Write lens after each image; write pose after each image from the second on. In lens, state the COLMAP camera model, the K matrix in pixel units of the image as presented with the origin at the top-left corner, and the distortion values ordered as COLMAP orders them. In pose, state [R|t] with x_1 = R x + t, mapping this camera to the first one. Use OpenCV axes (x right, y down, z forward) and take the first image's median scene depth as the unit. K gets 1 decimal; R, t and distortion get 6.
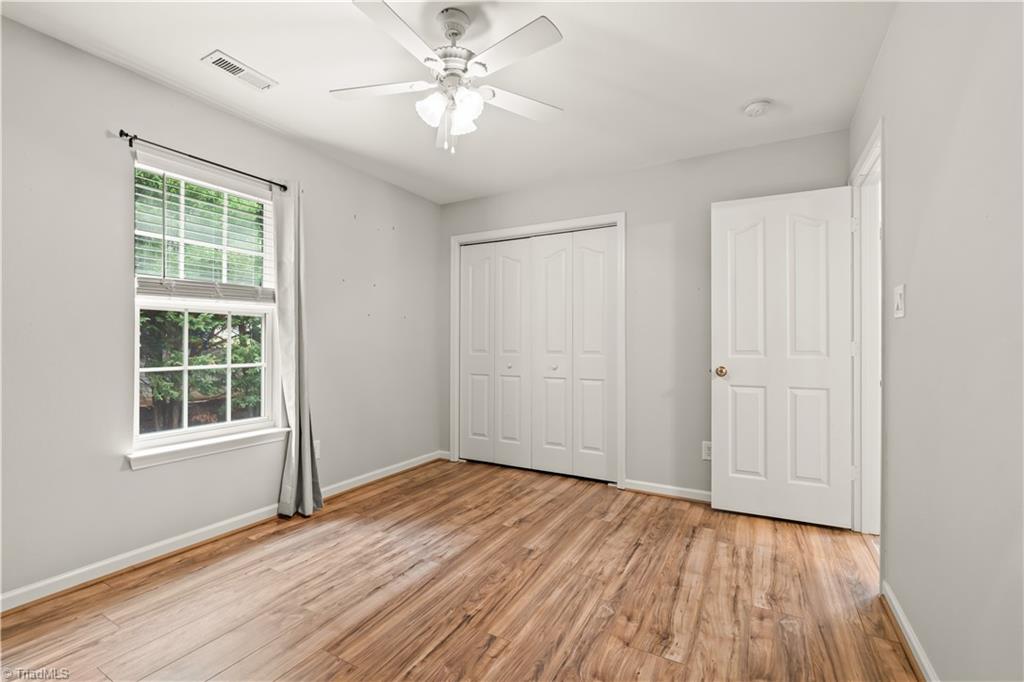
lens RADIAL K [[455.3, 0, 506.0], [0, 455.3, 341.8], [0, 0, 1]] dist [0.002192, 0.000250]
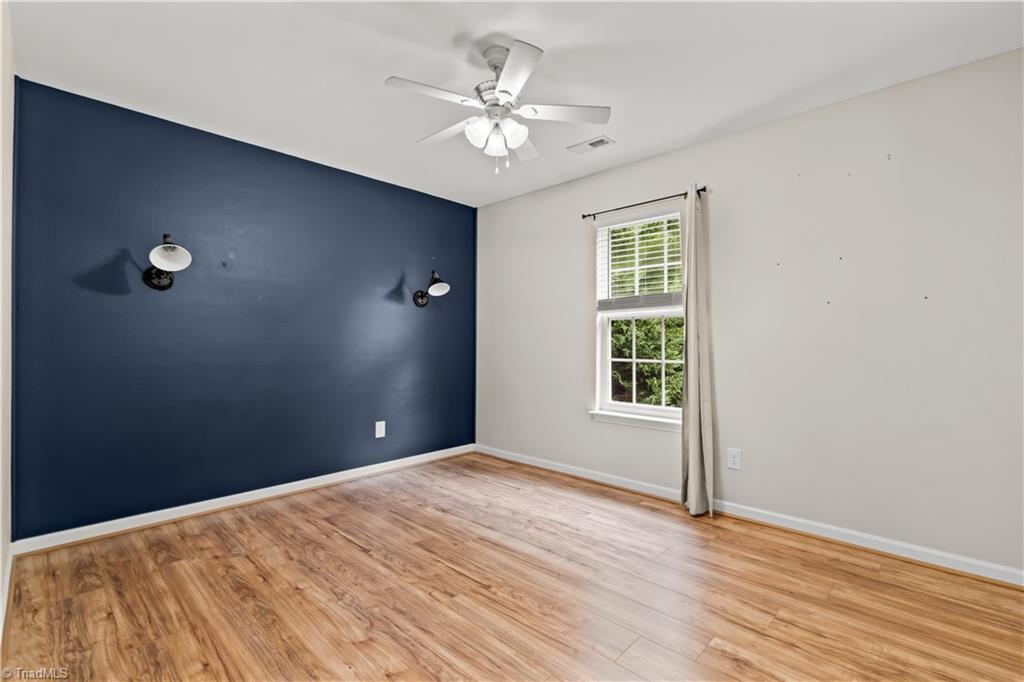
lens RADIAL K [[455.3, 0, 506.1], [0, 455.3, 340.6], [0, 0, 1]] dist [0.002192, 0.000250]
pose [[-0.253542, -0.007089, -0.967299, 0.718108], [0.001352, 0.999970, -0.007682, 0.007713], [0.967324, -0.003256, -0.253524, 0.966552]]
